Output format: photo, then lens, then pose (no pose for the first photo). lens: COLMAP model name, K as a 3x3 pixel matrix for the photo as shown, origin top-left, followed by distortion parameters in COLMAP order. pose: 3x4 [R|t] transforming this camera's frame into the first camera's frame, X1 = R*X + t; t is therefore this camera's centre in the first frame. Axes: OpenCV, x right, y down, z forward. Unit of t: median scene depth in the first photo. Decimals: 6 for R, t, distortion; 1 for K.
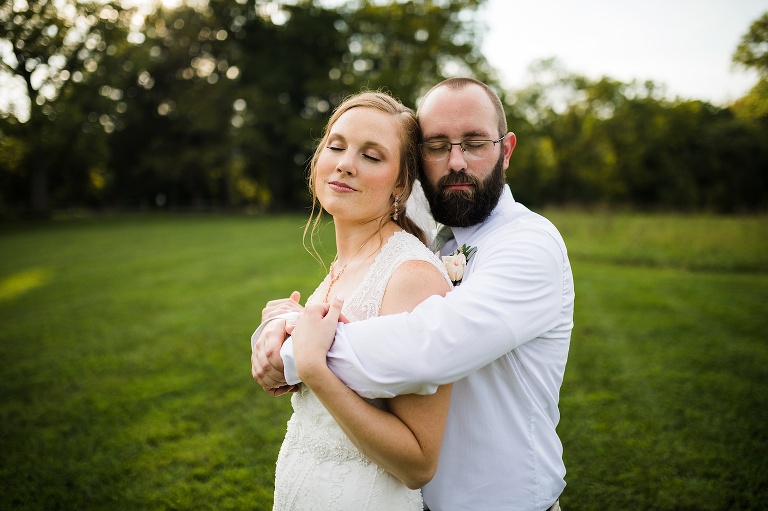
lens RADIAL K [[731.1, 0, 370.8], [0, 731.1, 255.6], [0, 0, 1]] dist [-0.061910, 0.094861]
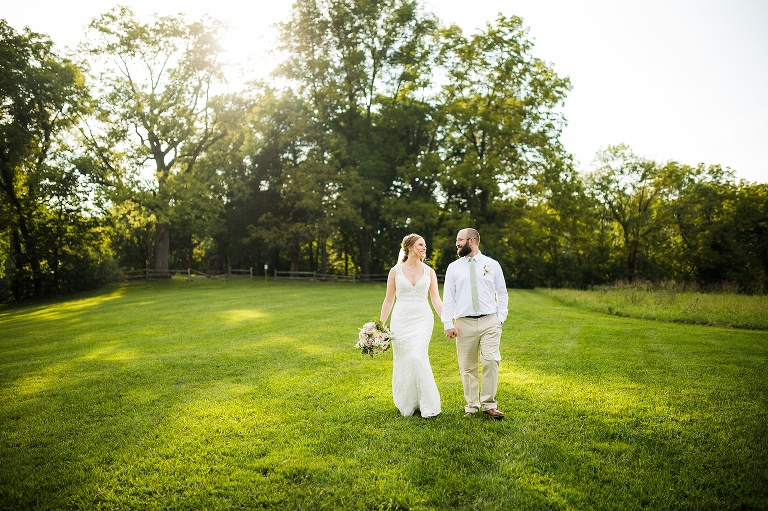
lens RADIAL K [[731.1, 0, 370.8], [0, 731.1, 255.6], [0, 0, 1]] dist [-0.061910, 0.094861]
pose [[0.995907, 0.025427, -0.086735, -0.027588], [-0.034110, 0.994388, -0.100146, 0.012003], [0.083702, 0.102695, 0.991185, -0.098033]]
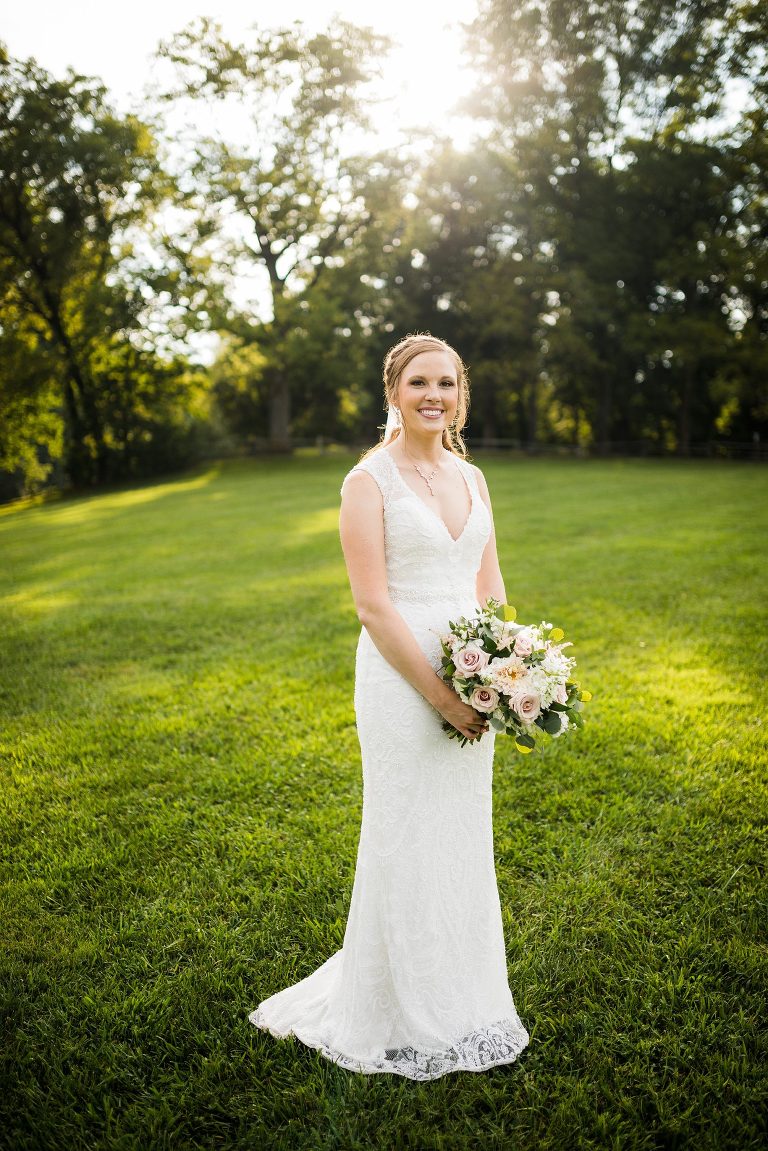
lens RADIAL K [[1109.6, 0, 376.6], [0, 1109.6, 565.6], [0, 0, 1]] dist [-0.057490, 0.094135]
pose [[0.947945, 0.052972, -0.313997, -0.001655], [-0.040820, 0.998146, 0.045155, 0.004399], [0.315807, -0.029987, 0.948350, -0.037964]]
